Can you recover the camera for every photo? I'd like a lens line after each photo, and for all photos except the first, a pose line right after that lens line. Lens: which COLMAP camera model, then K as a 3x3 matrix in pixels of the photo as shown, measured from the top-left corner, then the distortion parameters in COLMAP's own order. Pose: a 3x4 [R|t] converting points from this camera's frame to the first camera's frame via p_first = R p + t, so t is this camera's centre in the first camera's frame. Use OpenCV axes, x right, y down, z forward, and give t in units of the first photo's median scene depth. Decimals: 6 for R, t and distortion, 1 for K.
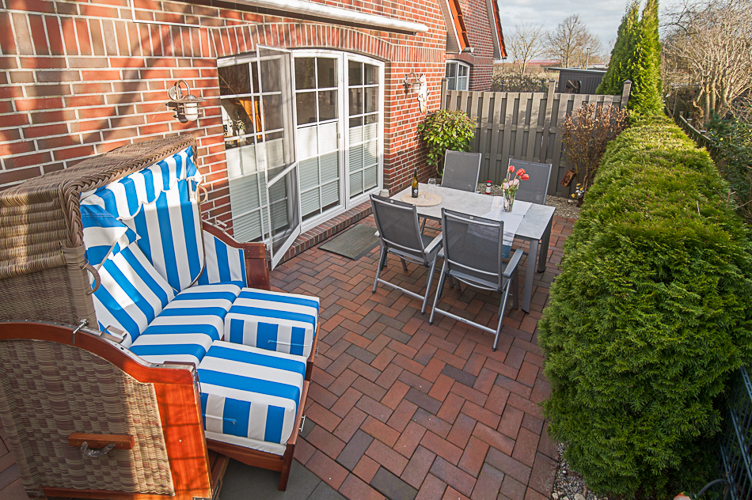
lens RADIAL K [[365.9, 0, 359.7], [0, 365.9, 249.9], [0, 0, 1]] dist [-0.017053, -0.000067]
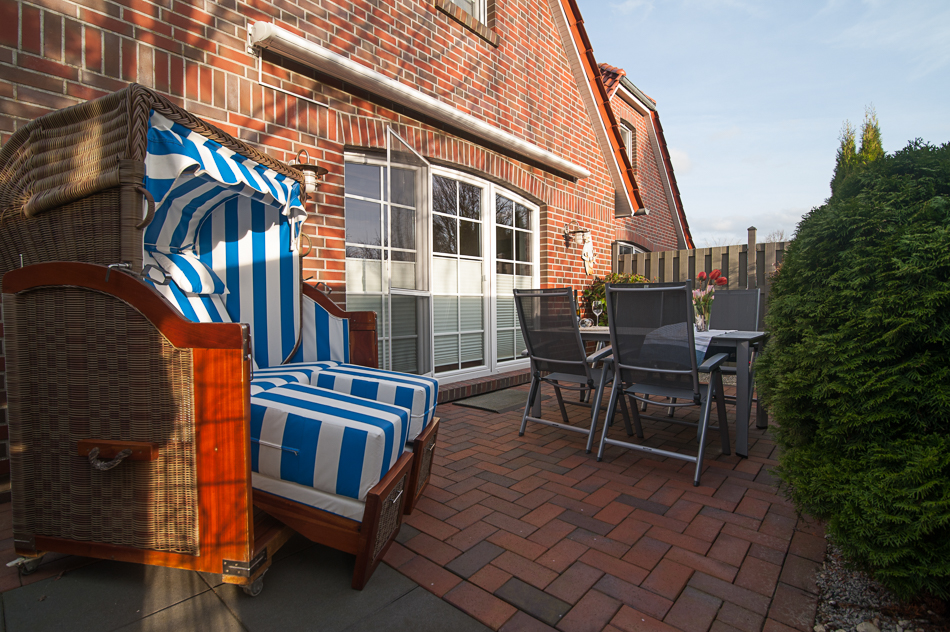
lens RADIAL K [[454.0, 0, 447.2], [0, 454.0, 322.2], [0, 0, 1]] dist [-0.023010, 0.000739]
pose [[0.990196, 0.006735, -0.139524, 0.031184], [-0.041010, 0.968837, -0.244282, 0.224761], [0.133531, 0.247609, 0.959614, 0.076458]]
